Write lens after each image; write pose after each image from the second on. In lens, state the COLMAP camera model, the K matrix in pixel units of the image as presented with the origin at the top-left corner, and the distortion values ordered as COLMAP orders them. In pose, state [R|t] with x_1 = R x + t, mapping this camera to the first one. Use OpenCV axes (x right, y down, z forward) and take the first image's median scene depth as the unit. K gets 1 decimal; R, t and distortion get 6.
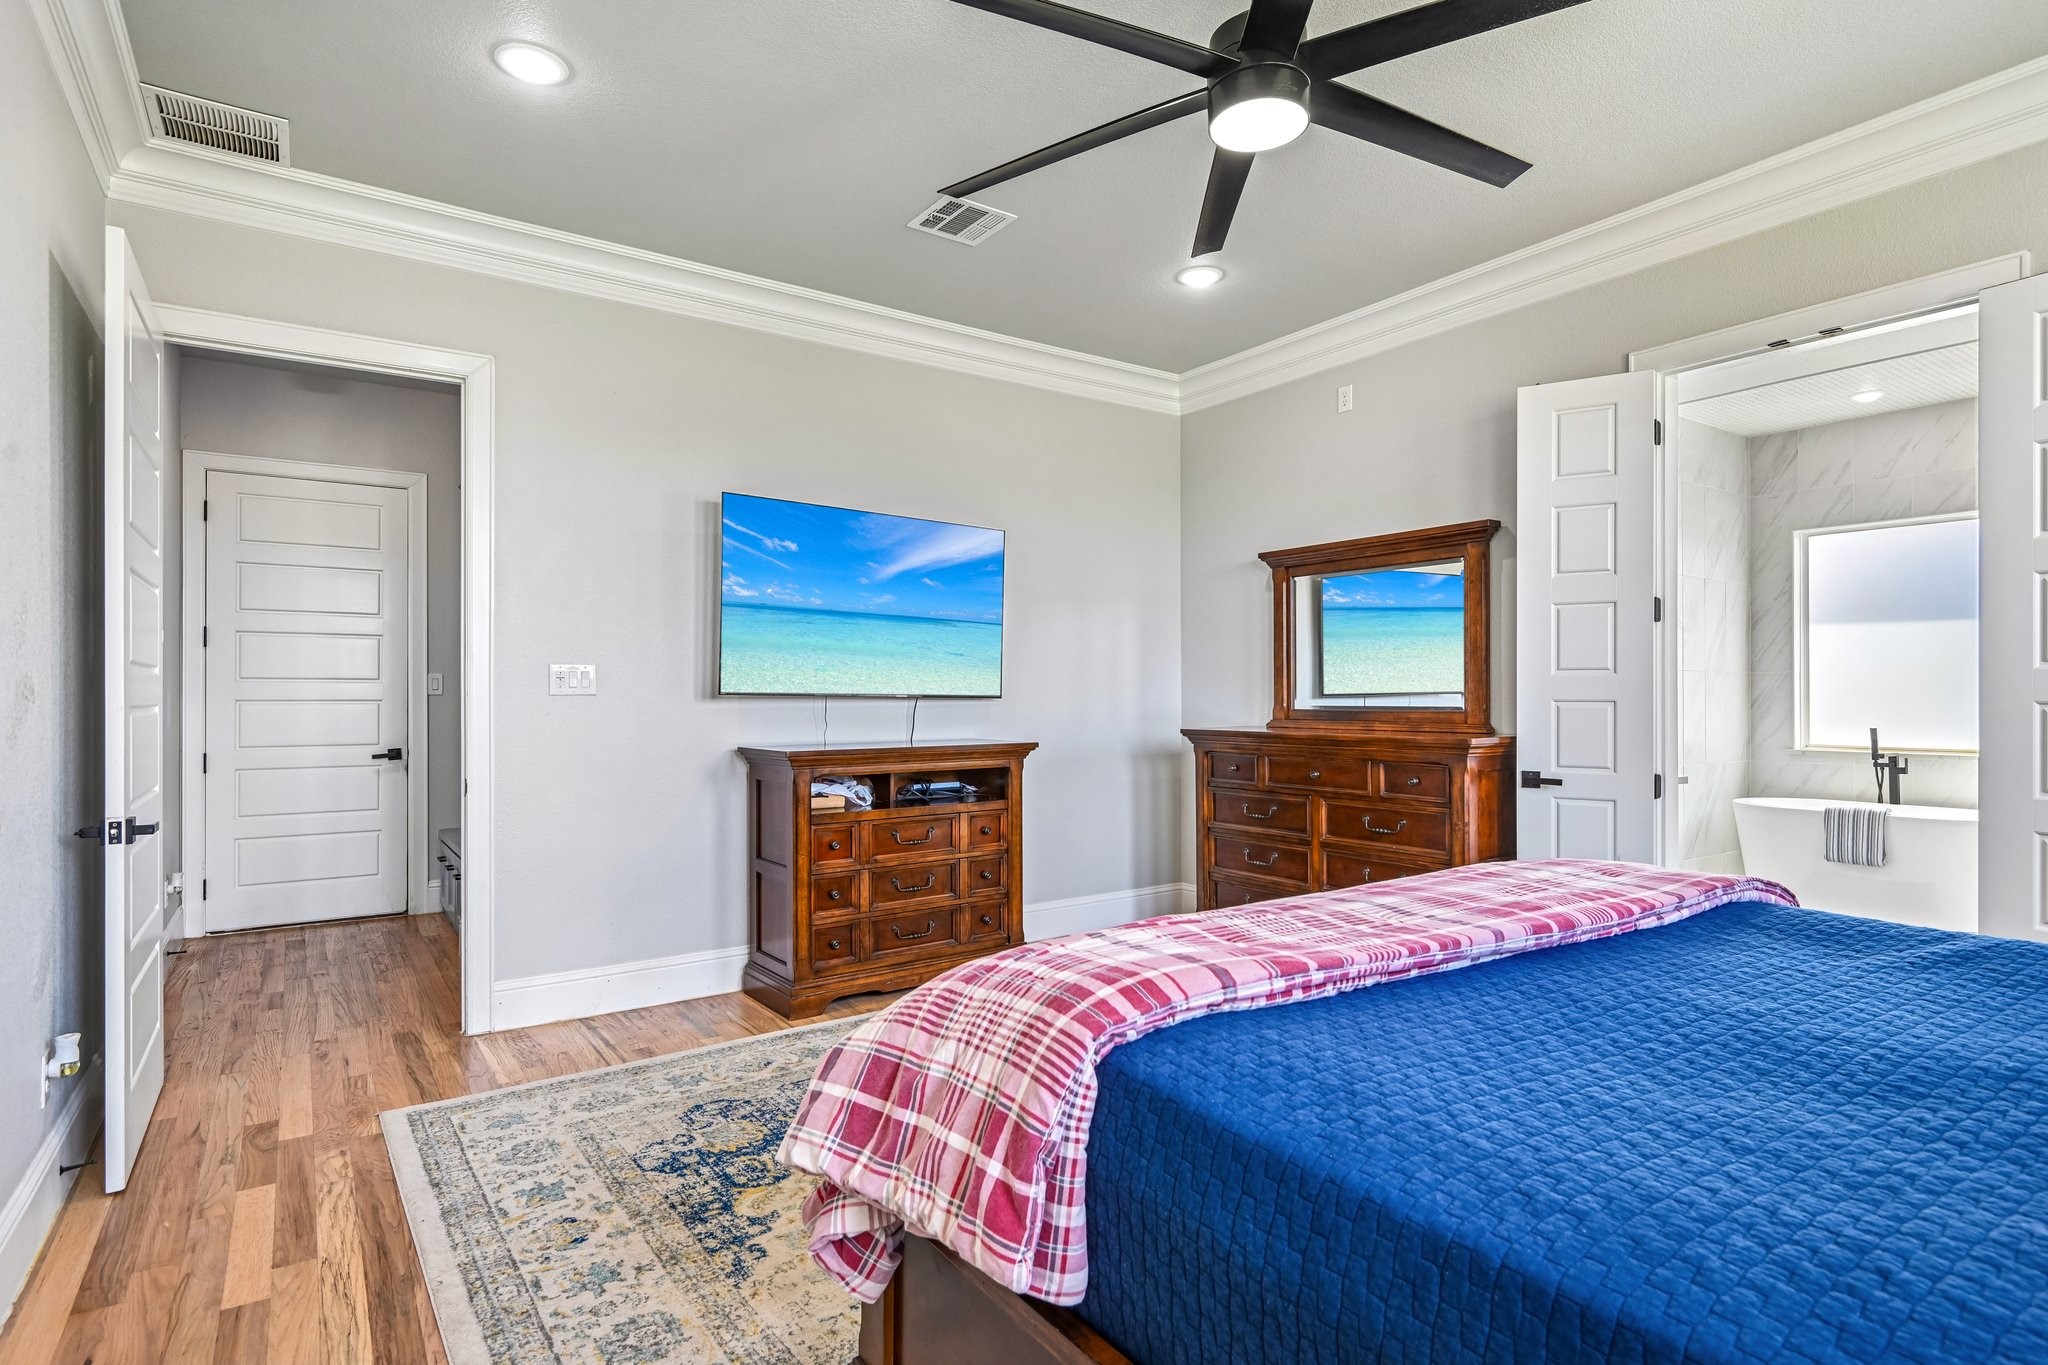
lens RADIAL K [[1044.6, 0, 1028.0], [0, 1044.6, 688.9], [0, 0, 1]] dist [-0.001793, -0.000465]
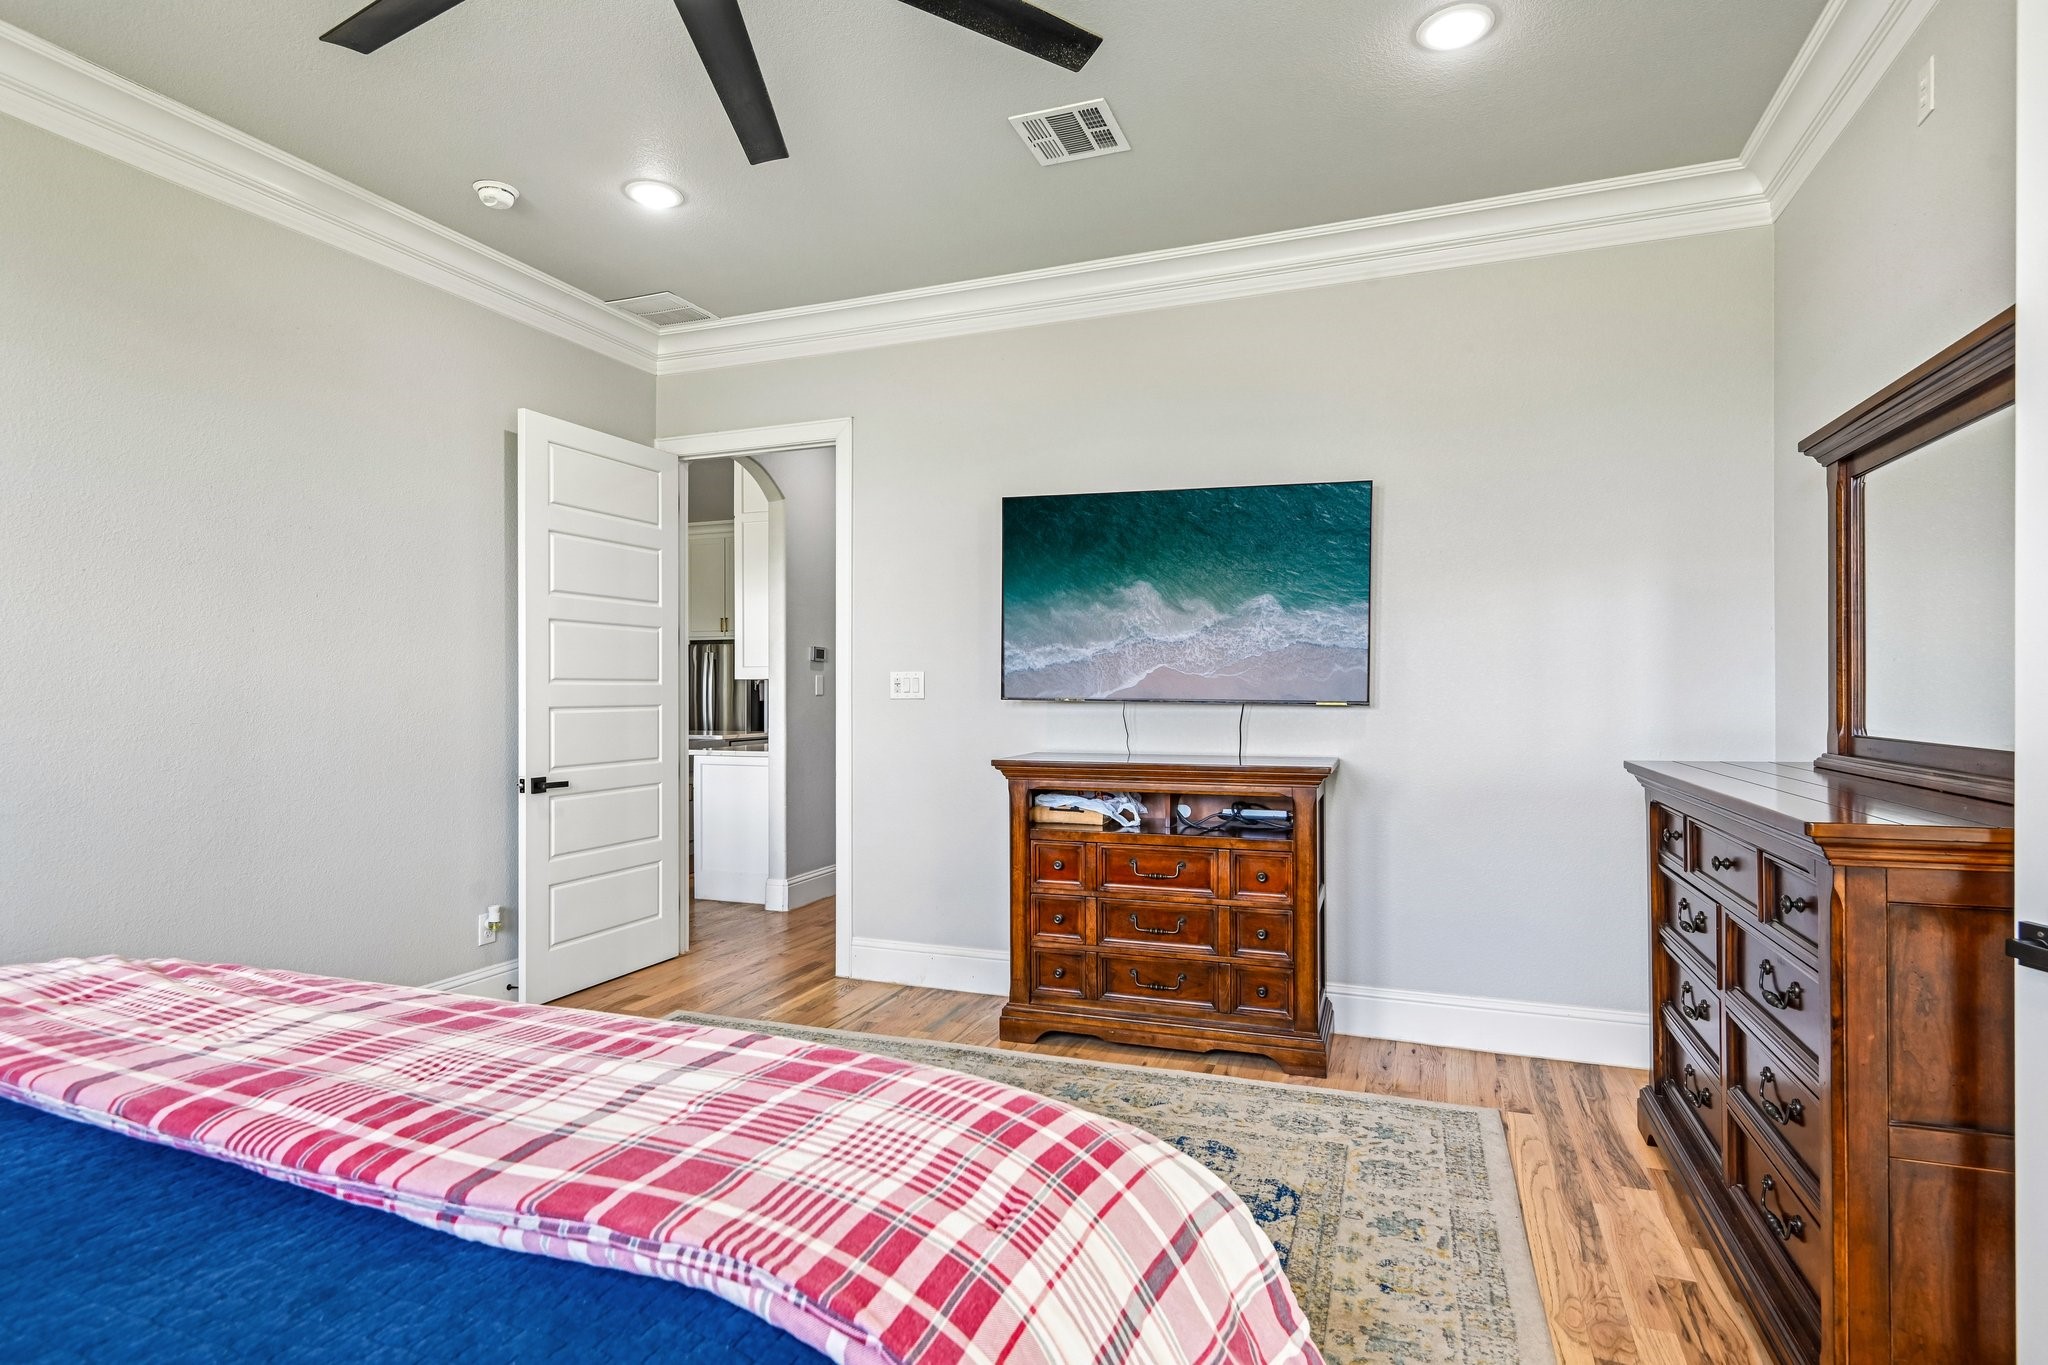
lens RADIAL K [[1044.6, 0, 1016.9], [0, 1044.6, 687.1], [0, 0, 1]] dist [-0.001793, -0.000465]
pose [[0.557098, 0.000572, -0.830446, 0.546508], [0.006319, 0.999968, 0.004928, -0.011133], [0.830422, -0.007994, 0.557077, 0.449801]]
